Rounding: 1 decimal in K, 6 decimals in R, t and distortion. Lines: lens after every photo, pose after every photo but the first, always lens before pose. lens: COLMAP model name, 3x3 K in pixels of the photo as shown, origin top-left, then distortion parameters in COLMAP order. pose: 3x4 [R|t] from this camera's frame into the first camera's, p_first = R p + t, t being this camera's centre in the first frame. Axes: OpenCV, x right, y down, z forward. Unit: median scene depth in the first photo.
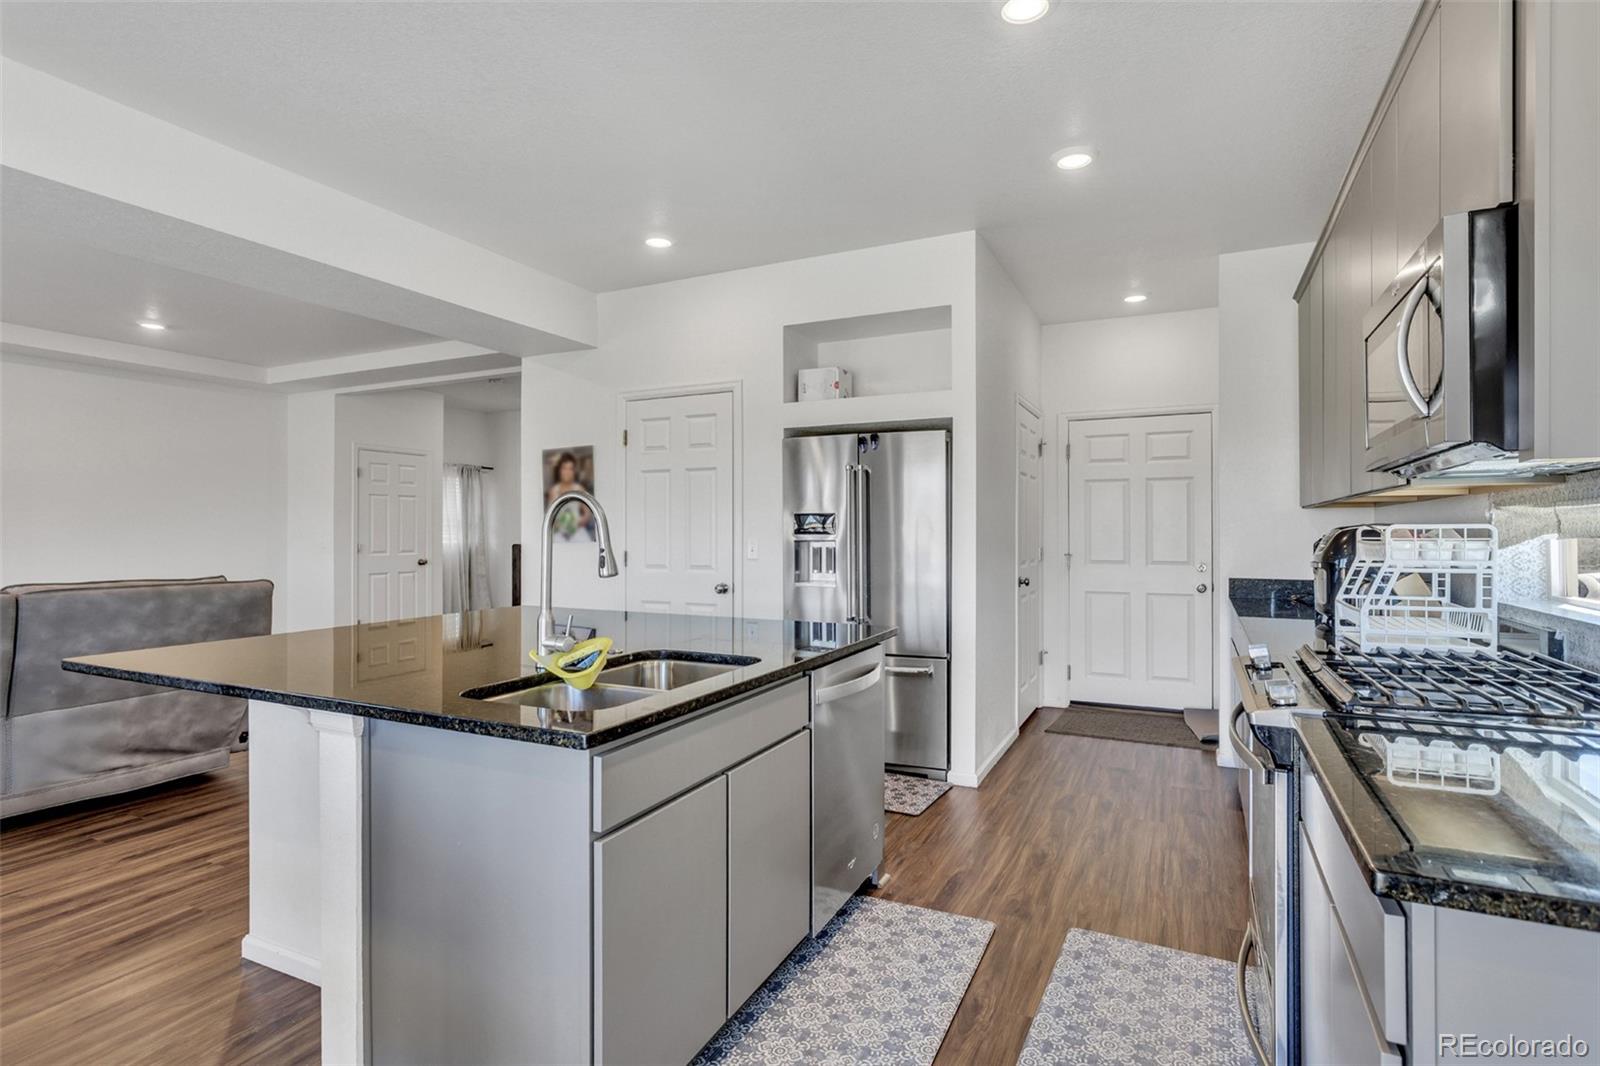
lens RADIAL K [[799.9, 0, 813.1], [0, 799.9, 525.0], [0, 0, 1]] dist [0.003495, 0.002438]
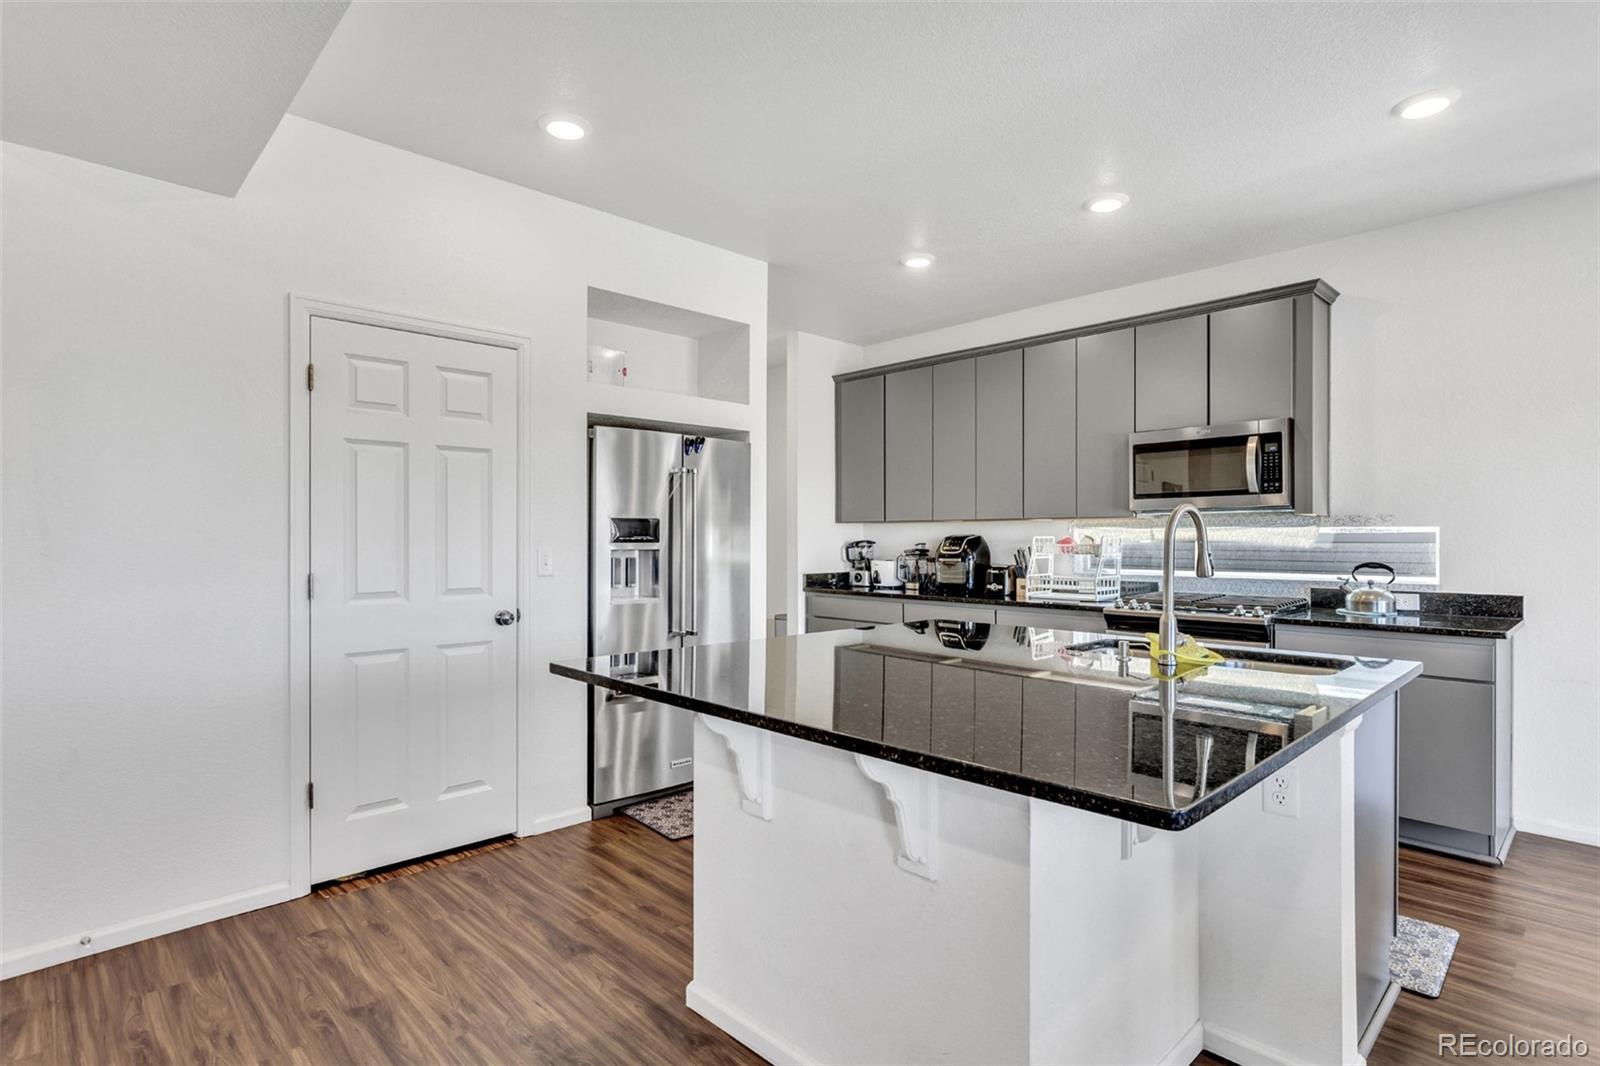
lens RADIAL K [[799.9, 0, 795.2], [0, 799.9, 533.5], [0, 0, 1]] dist [0.003495, 0.002438]
pose [[0.363796, 0.005984, 0.931459, -0.758899], [-0.007195, 0.999968, -0.003614, 0.004189], [-0.931451, -0.005387, 0.363827, 0.537812]]
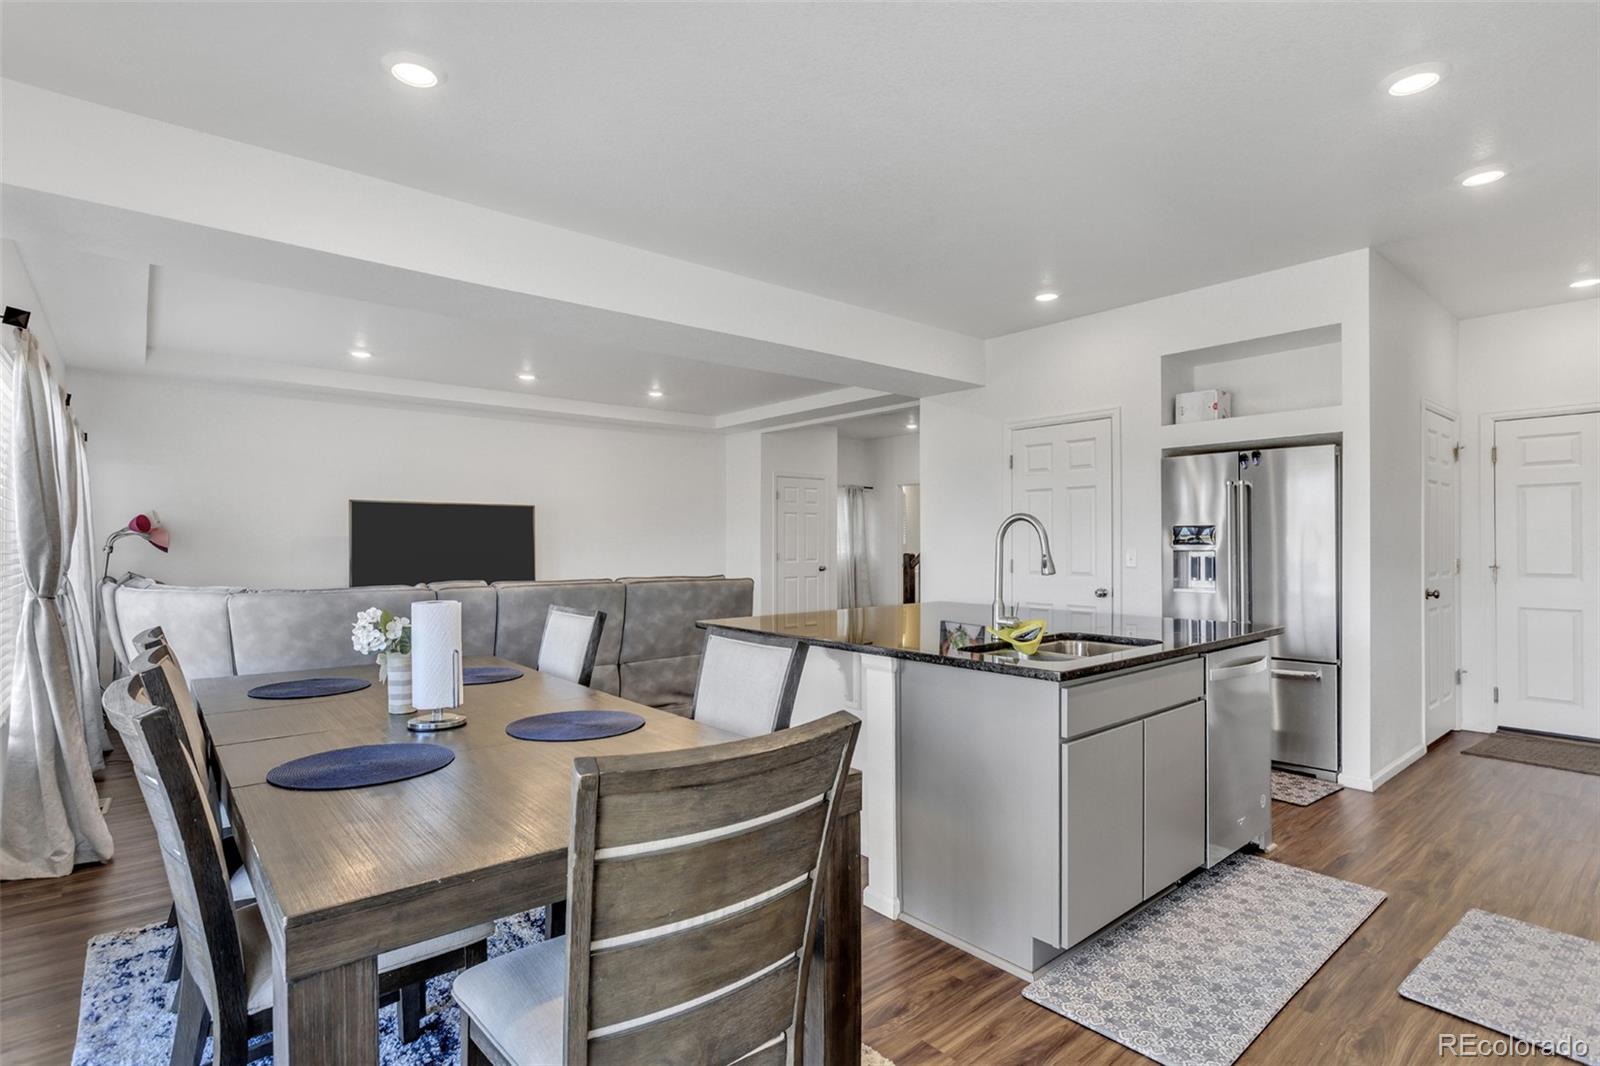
lens RADIAL K [[799.9, 0, 809.0], [0, 799.9, 540.1], [0, 0, 1]] dist [0.003495, 0.002438]
pose [[0.912885, -0.003053, -0.408206, -0.032006], [0.005462, 0.999974, 0.004737, -0.002830], [0.408181, -0.006554, 0.912877, -0.221714]]
